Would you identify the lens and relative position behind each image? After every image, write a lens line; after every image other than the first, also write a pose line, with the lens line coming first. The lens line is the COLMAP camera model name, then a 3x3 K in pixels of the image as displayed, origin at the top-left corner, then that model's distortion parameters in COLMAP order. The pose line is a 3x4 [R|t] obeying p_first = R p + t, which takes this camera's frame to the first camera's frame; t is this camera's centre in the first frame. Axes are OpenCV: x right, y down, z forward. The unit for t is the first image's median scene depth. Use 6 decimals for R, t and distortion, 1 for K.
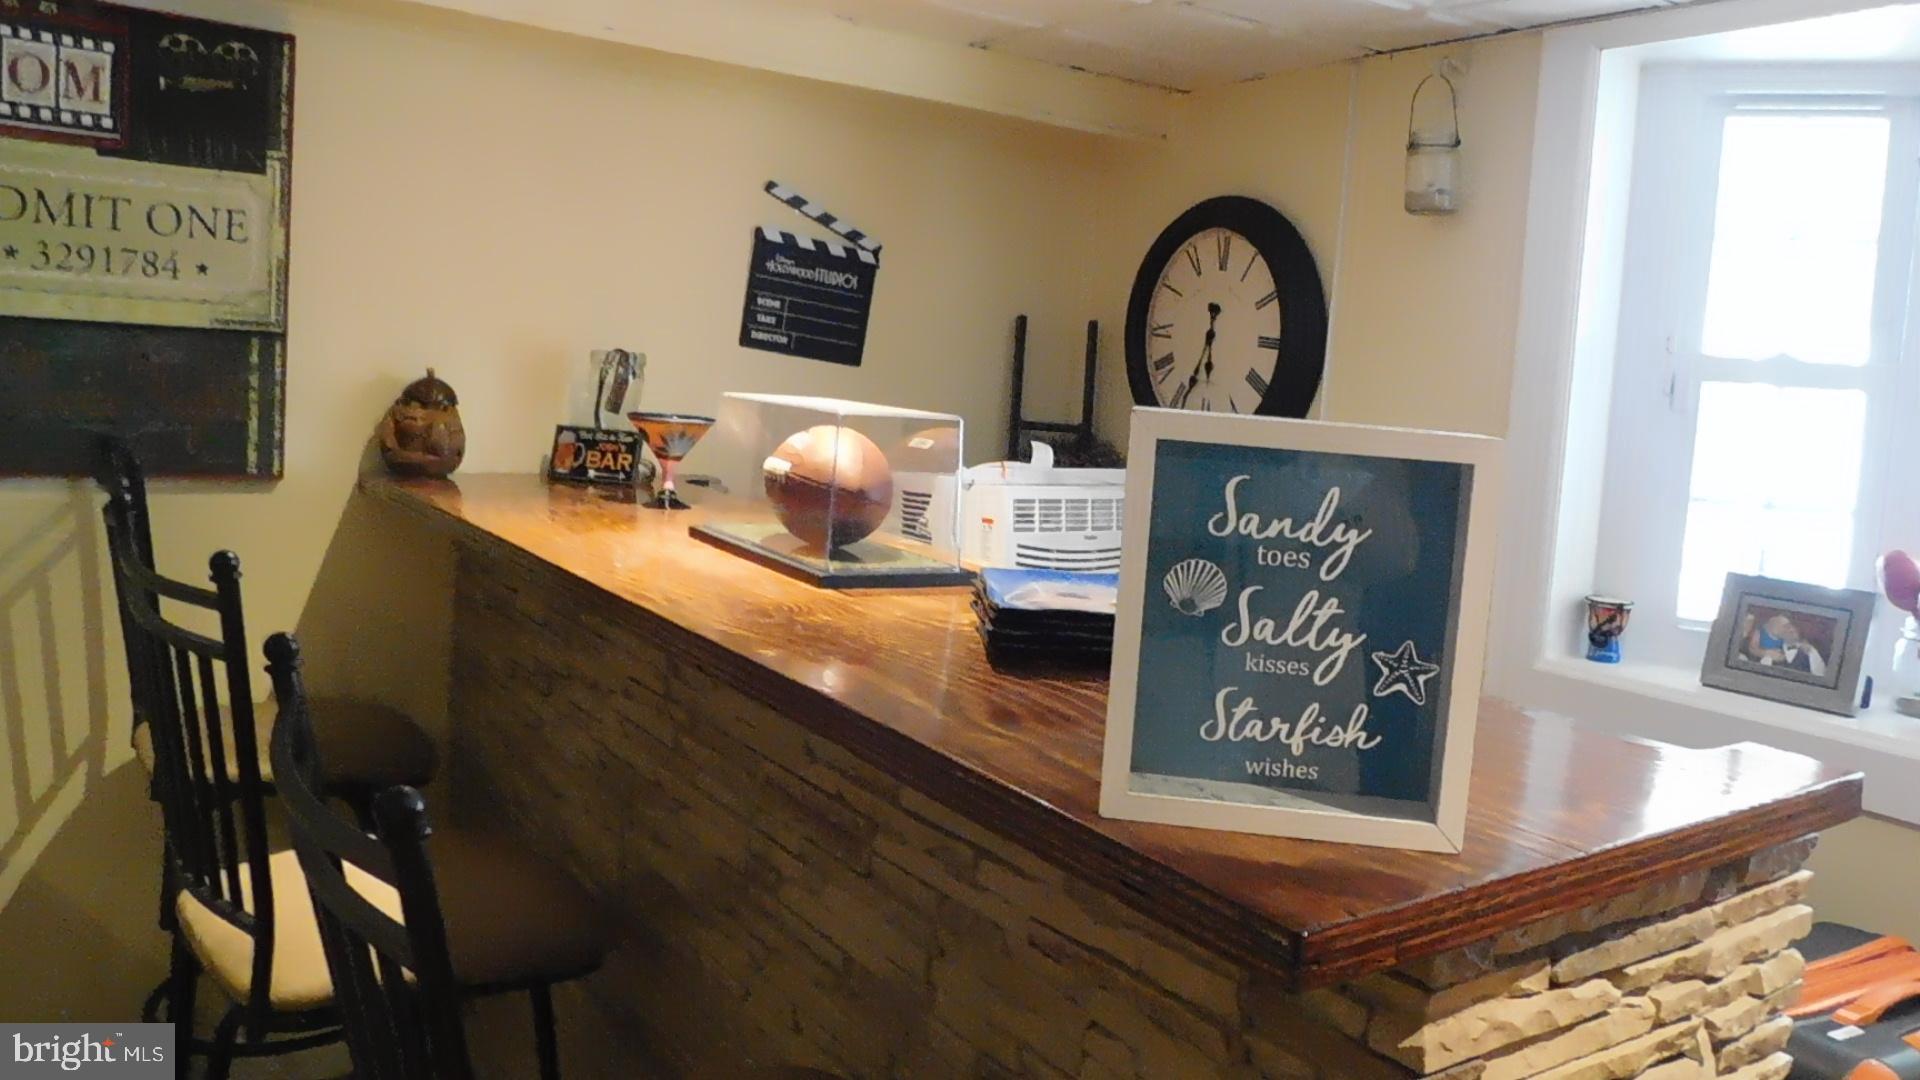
lens RADIAL K [[1402.9, 0, 1059.8], [0, 1402.9, 537.1], [0, 0, 1]] dist [-0.053657, 0.001098]
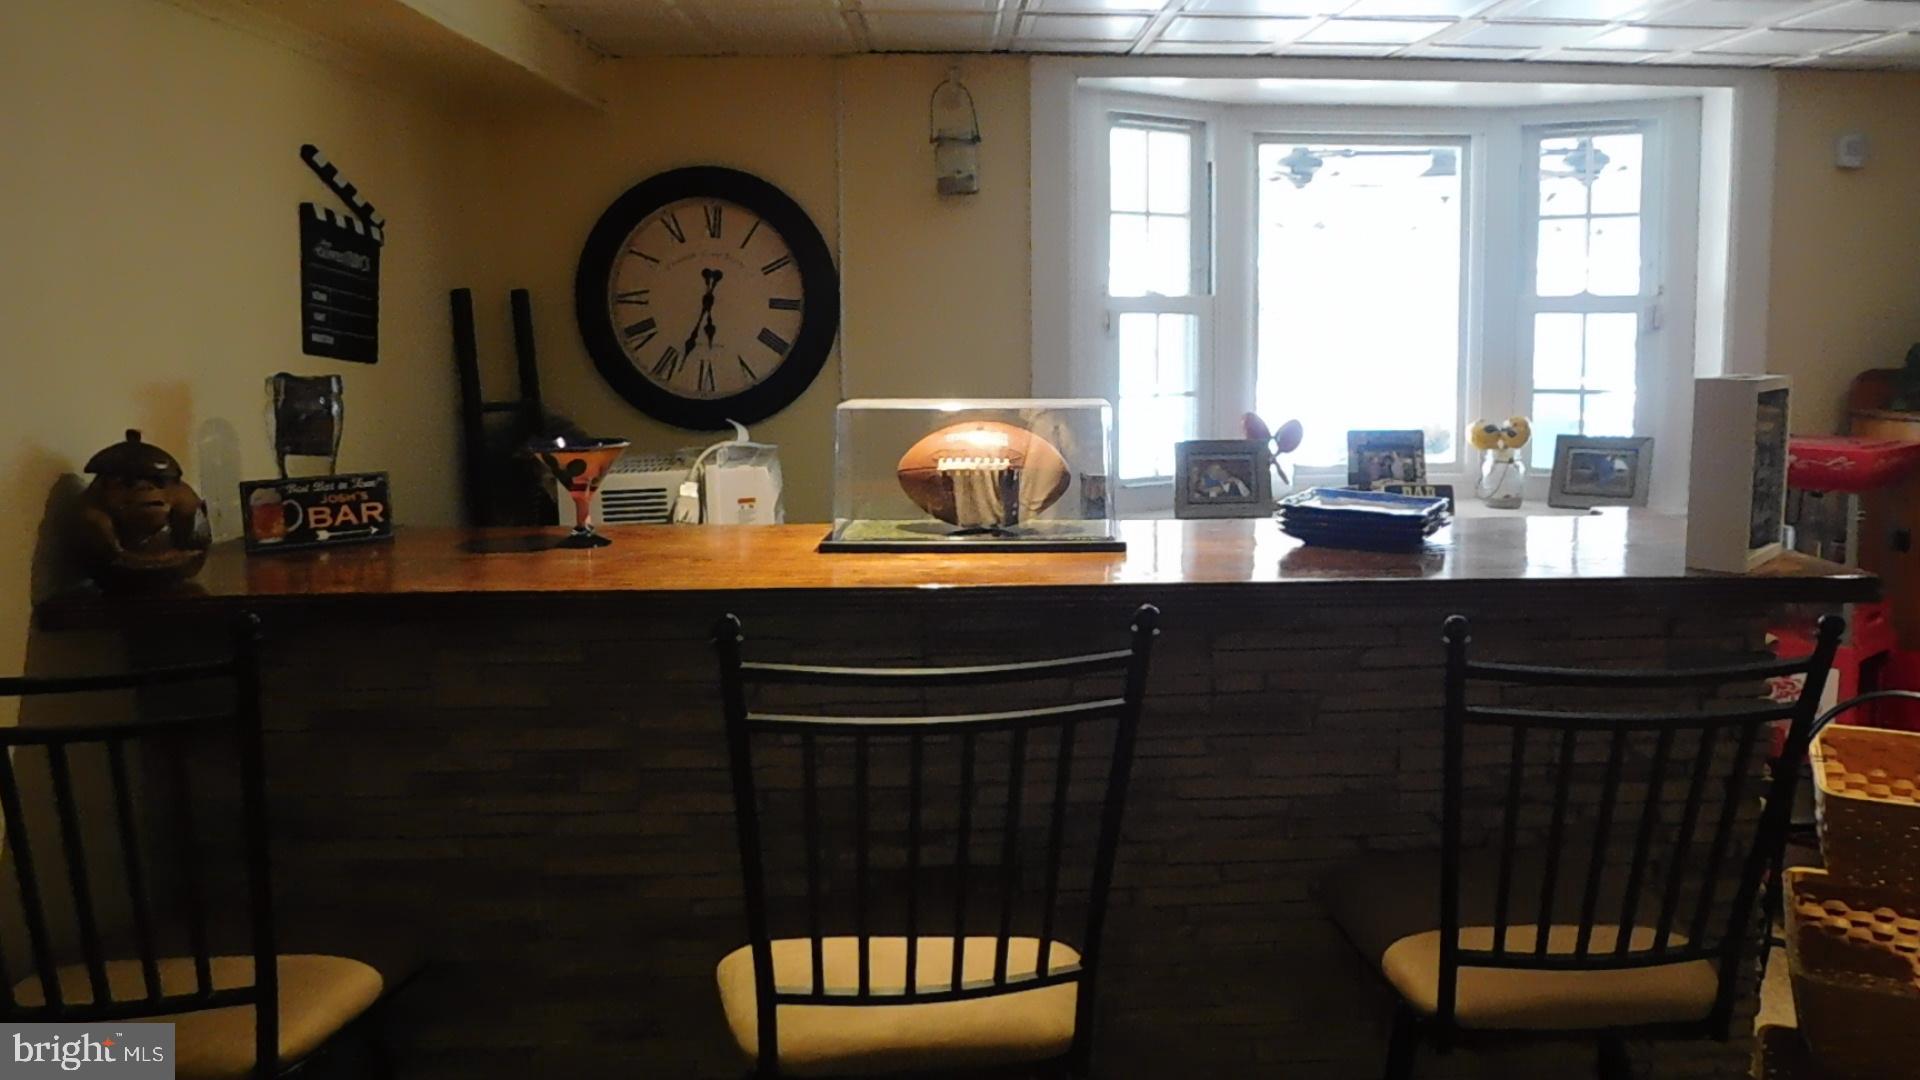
lens RADIAL K [[1402.9, 0, 1059.8], [0, 1402.9, 537.1], [0, 0, 1]] dist [-0.053657, 0.001098]
pose [[0.542987, -0.200556, 0.815440, -0.736232], [0.137025, 0.979207, 0.149592, -0.103089], [-0.828486, 0.030509, 0.559178, 0.225071]]
